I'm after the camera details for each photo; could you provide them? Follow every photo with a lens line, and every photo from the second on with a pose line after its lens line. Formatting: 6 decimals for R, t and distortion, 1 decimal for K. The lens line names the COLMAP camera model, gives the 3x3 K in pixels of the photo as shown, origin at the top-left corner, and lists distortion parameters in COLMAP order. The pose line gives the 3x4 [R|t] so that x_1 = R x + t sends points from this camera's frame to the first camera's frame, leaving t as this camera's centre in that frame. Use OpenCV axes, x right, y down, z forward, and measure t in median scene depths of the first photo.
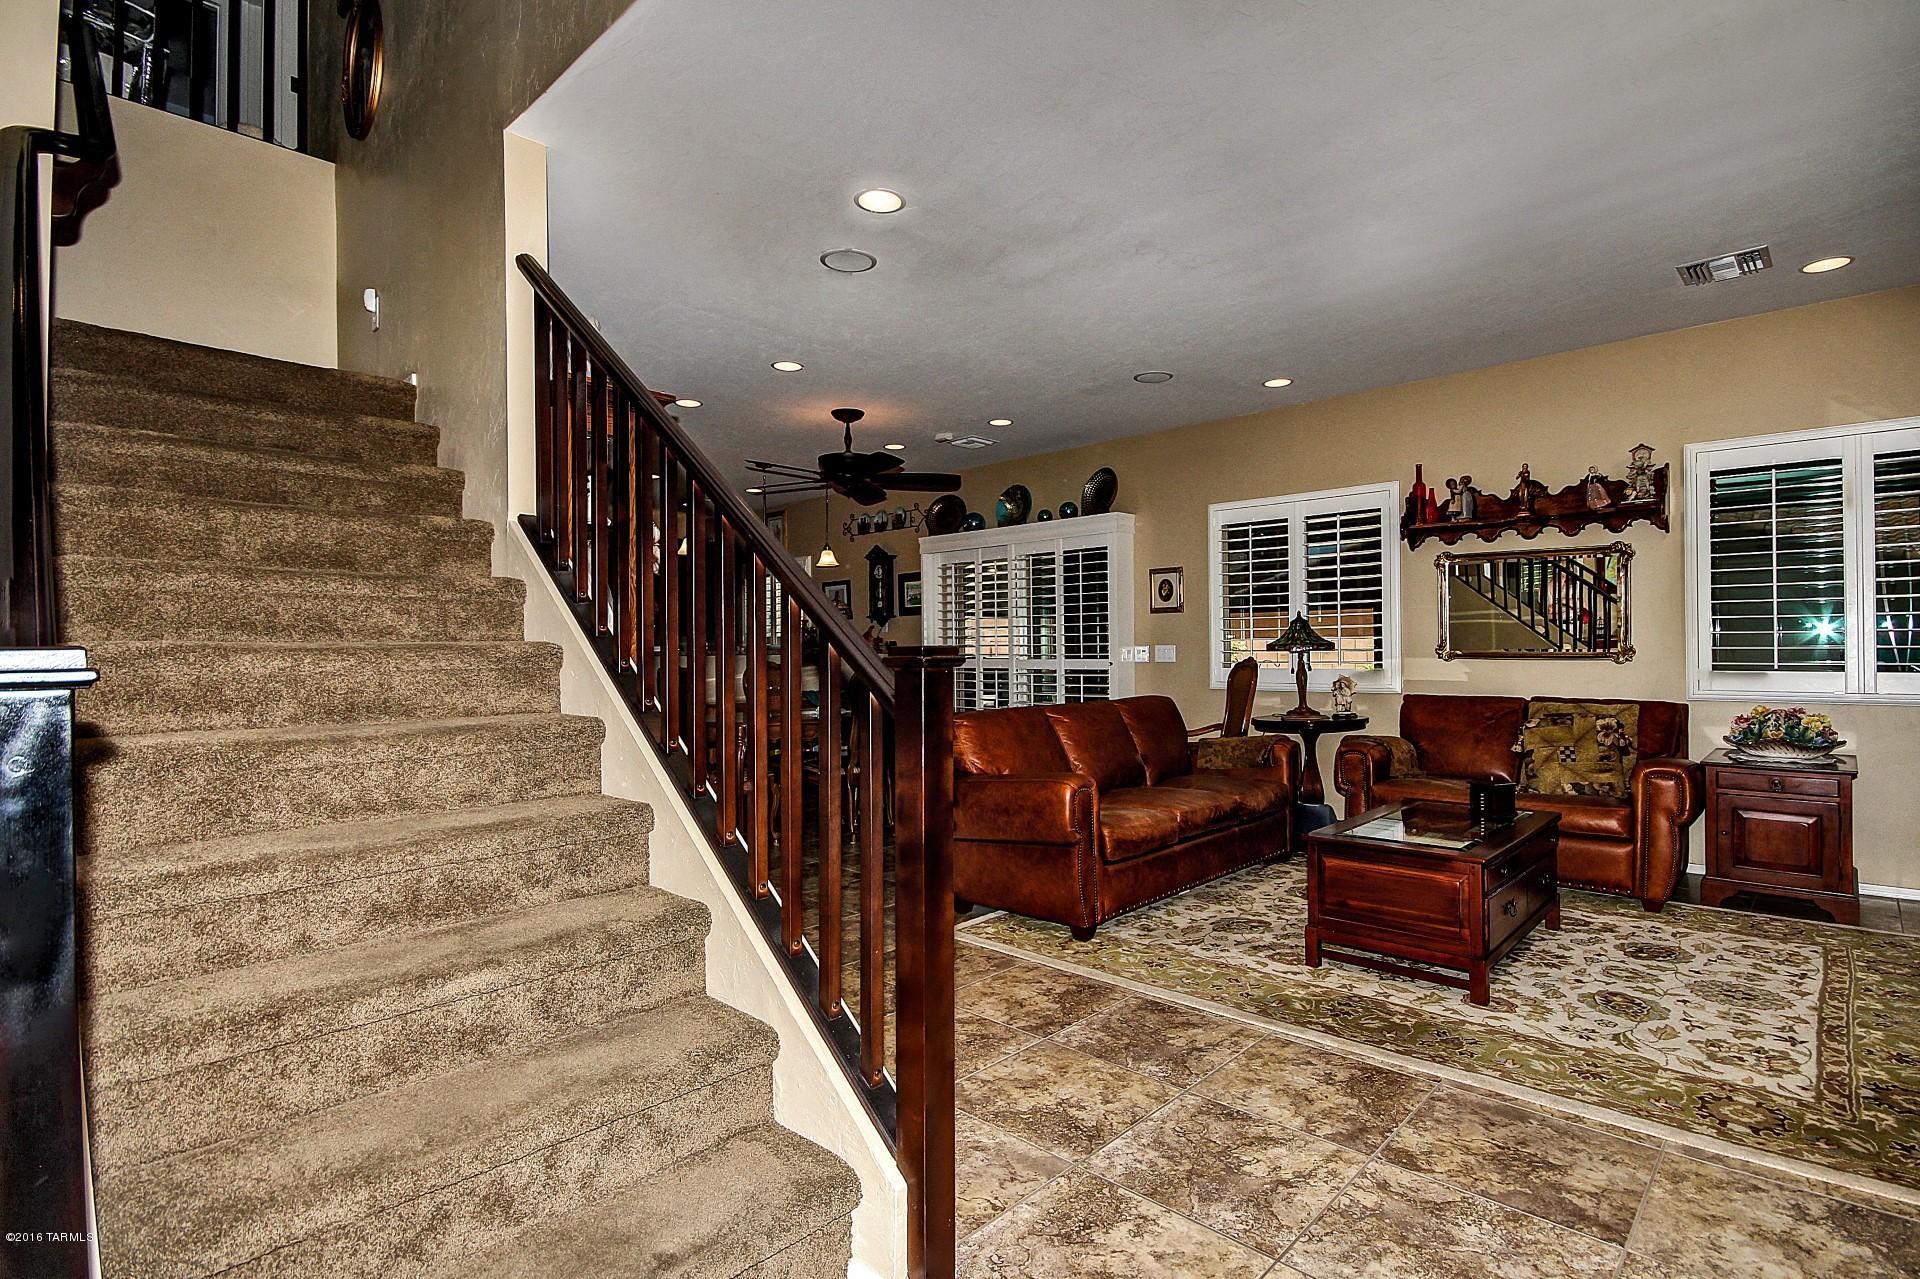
lens RADIAL K [[938.2, 0, 953.8], [0, 938.2, 647.1], [0, 0, 1]] dist [0.000784, 0.001782]
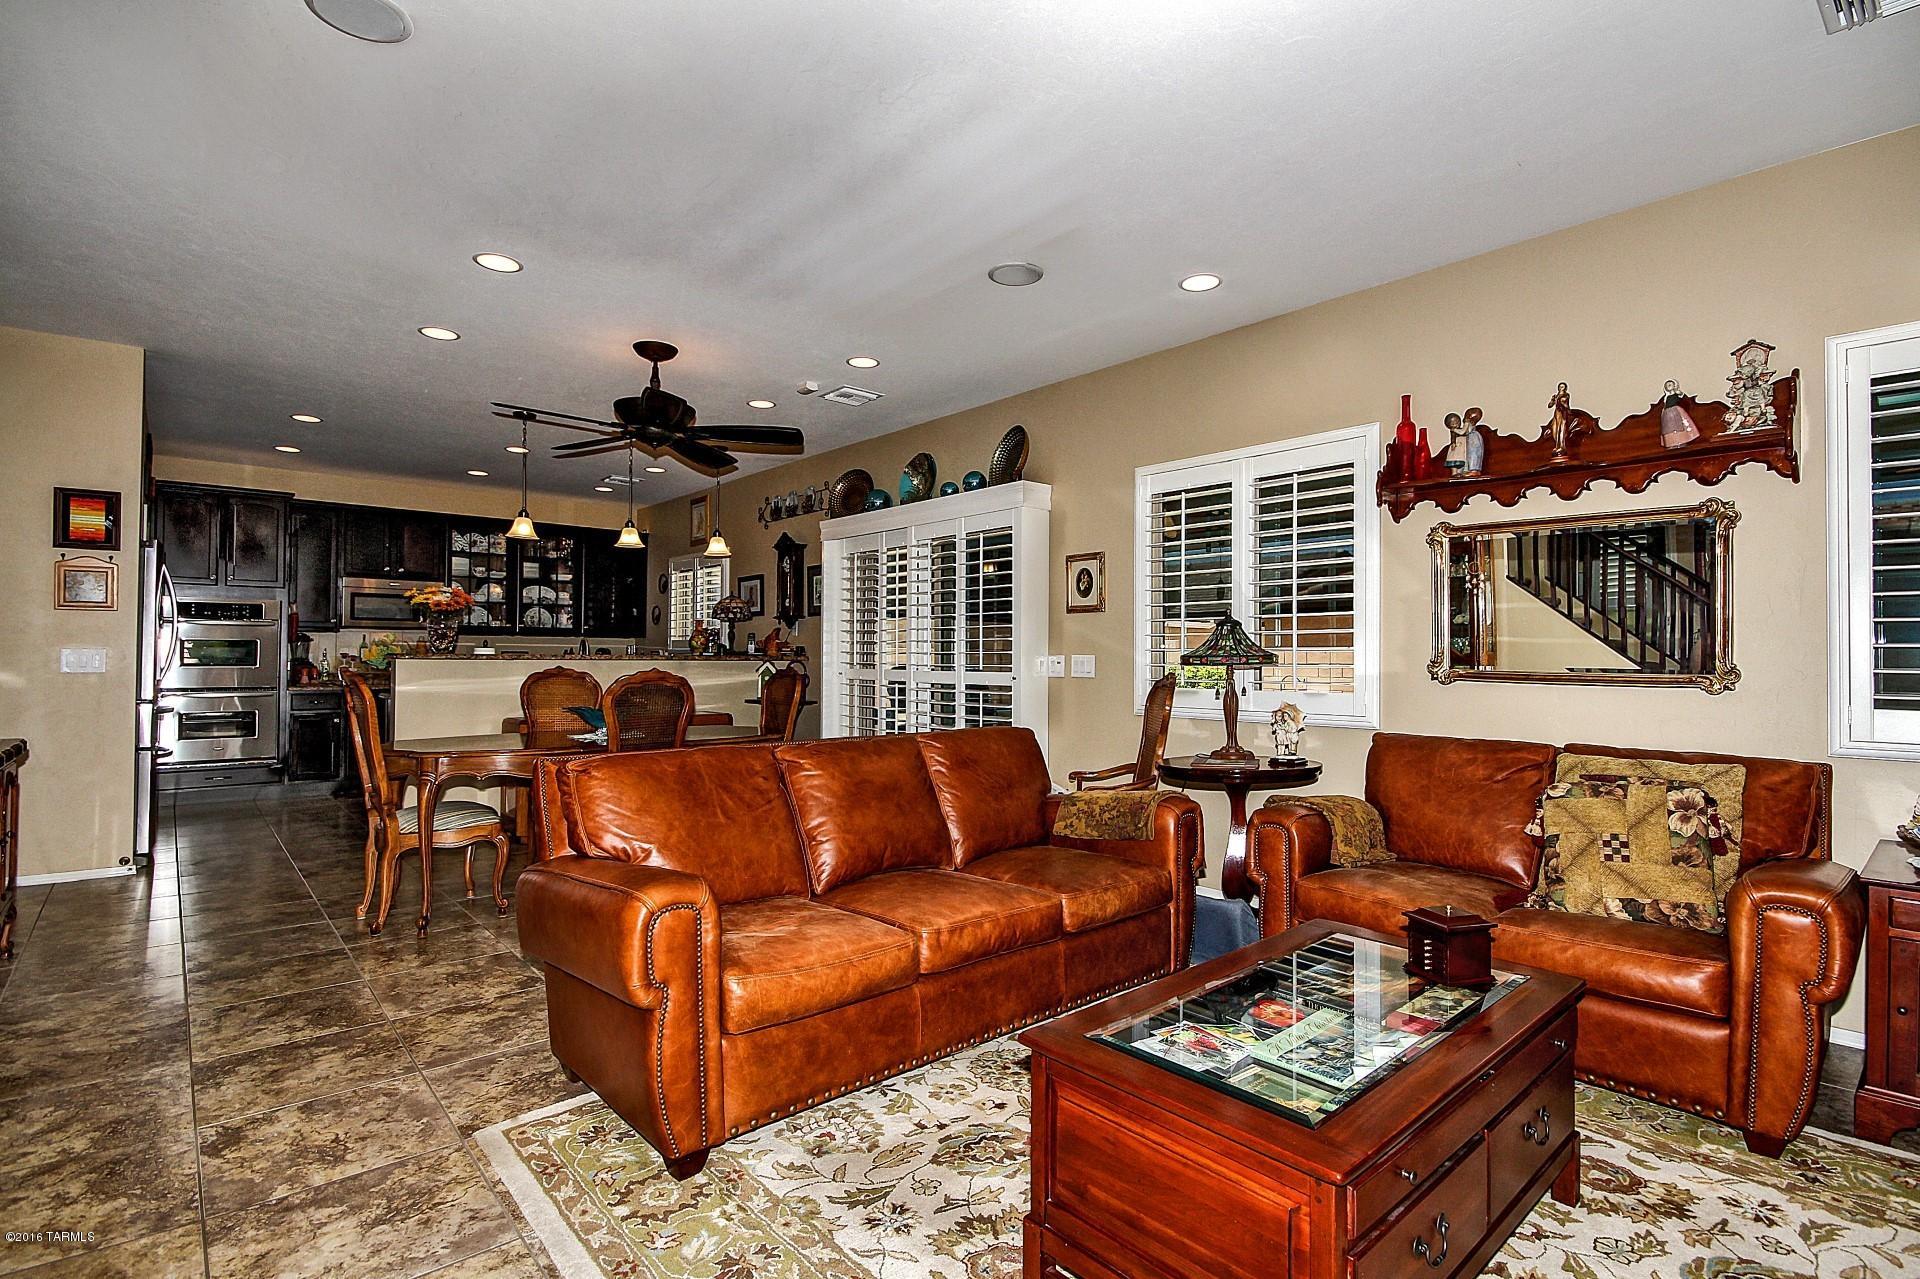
lens RADIAL K [[913.7, 0, 956.2], [0, 913.7, 649.5], [0, 0, 1]] dist [-0.000212, -0.003791]
pose [[0.996204, 0.014124, -0.085891, 0.244372], [-0.014697, 0.999874, -0.006037, -0.000916], [0.085795, 0.007277, 0.996286, 0.332162]]
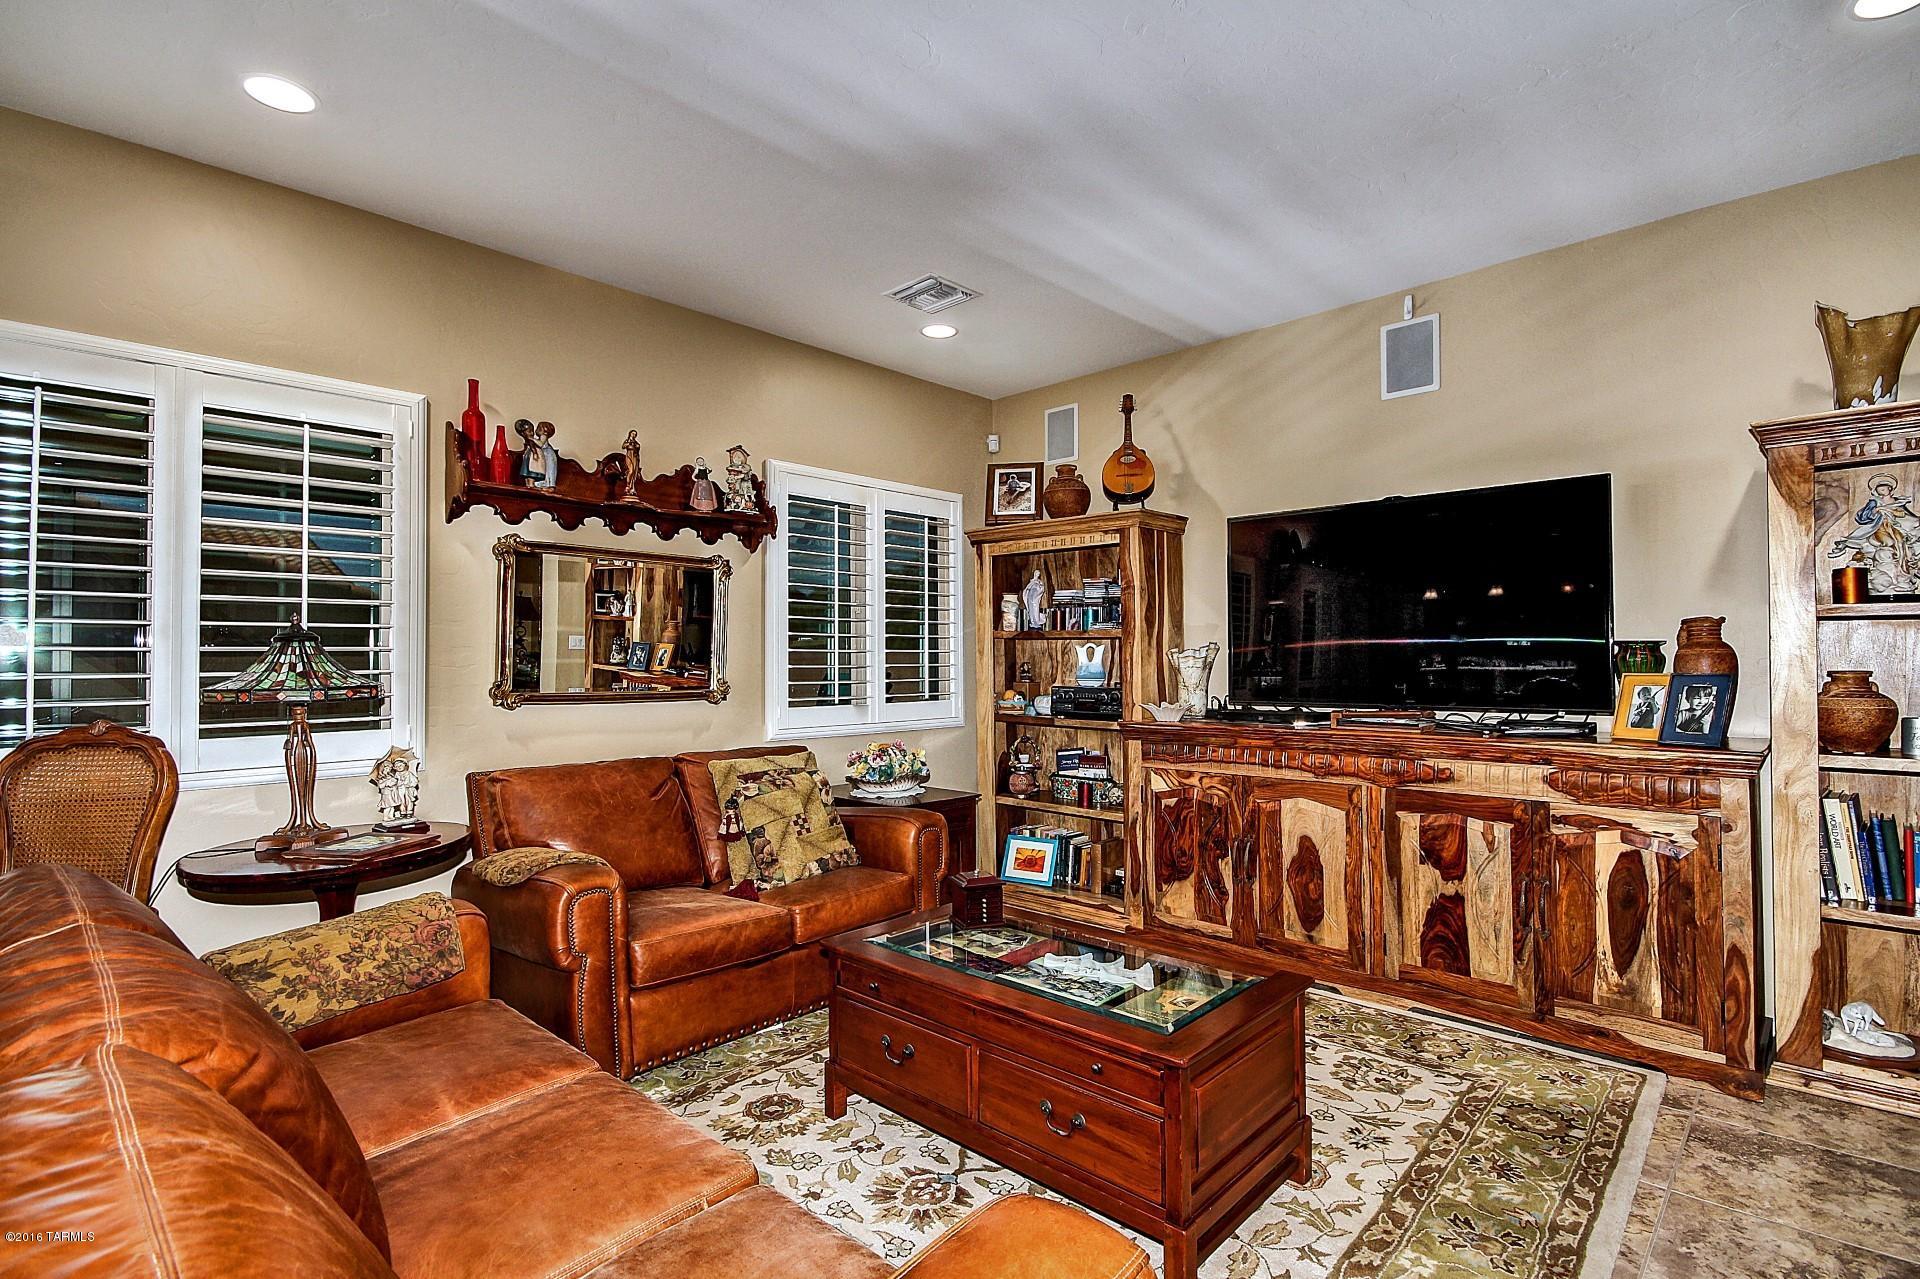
lens RADIAL K [[913.7, 0, 974.2], [0, 913.7, 639.3], [0, 0, 1]] dist [-0.000212, -0.003791]
pose [[-0.033668, 0.031050, 0.998951, -0.092678], [0.002908, 0.999516, -0.030969, -0.012501], [-0.999429, 0.001862, -0.033742, 0.747799]]
